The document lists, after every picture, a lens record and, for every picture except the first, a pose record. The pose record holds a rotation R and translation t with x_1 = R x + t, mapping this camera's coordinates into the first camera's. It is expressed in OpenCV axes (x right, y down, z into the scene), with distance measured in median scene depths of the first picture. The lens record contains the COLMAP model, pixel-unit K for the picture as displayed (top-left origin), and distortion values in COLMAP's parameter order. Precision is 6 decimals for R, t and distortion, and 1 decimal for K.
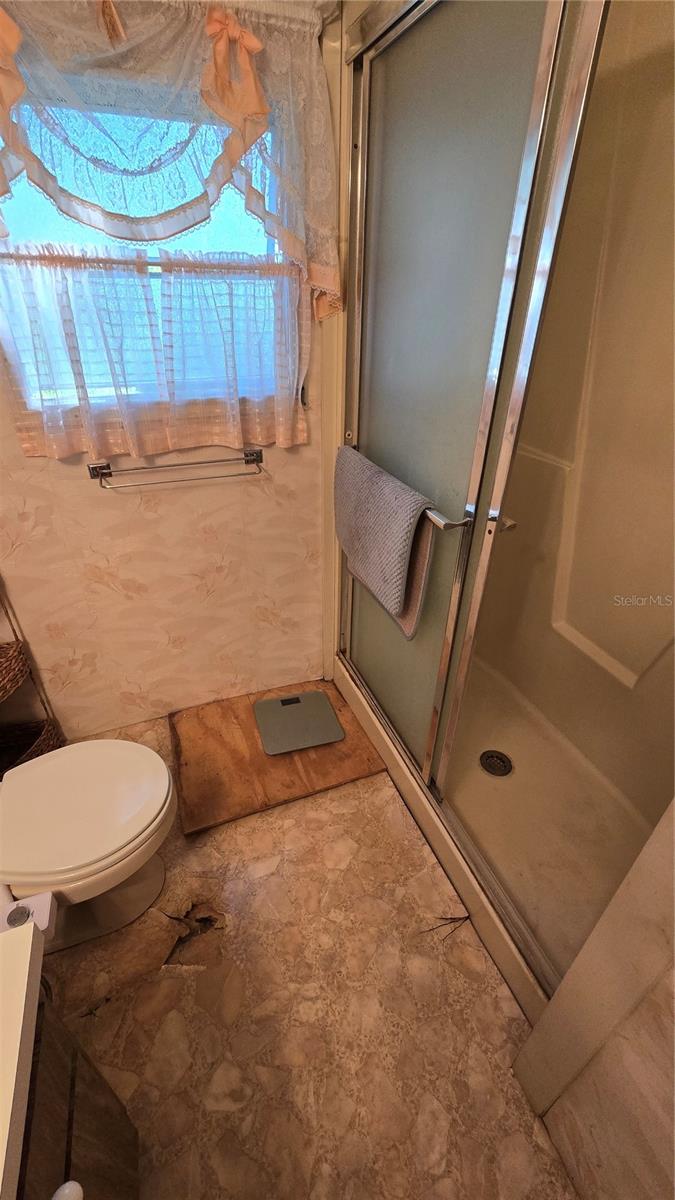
lens RADIAL K [[485.9, 0, 334.4], [0, 485.9, 597.1], [0, 0, 1]] dist [-0.007546, 0.000698]
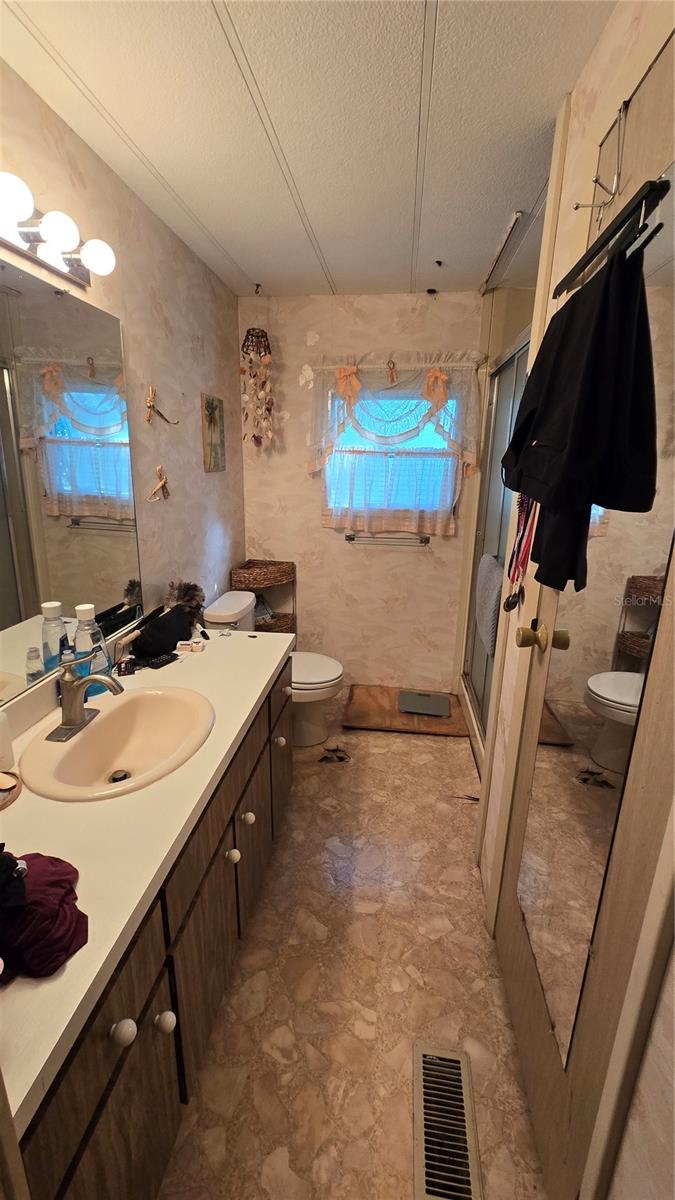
lens RADIAL K [[485.9, 0, 334.5], [0, 485.9, 596.2], [0, 0, 1]] dist [-0.007546, 0.000698]
pose [[0.880129, 0.127530, -0.457285, 0.455669], [-0.252470, 0.941471, -0.223362, 0.467049], [0.402035, 0.312038, 0.860813, -0.765502]]
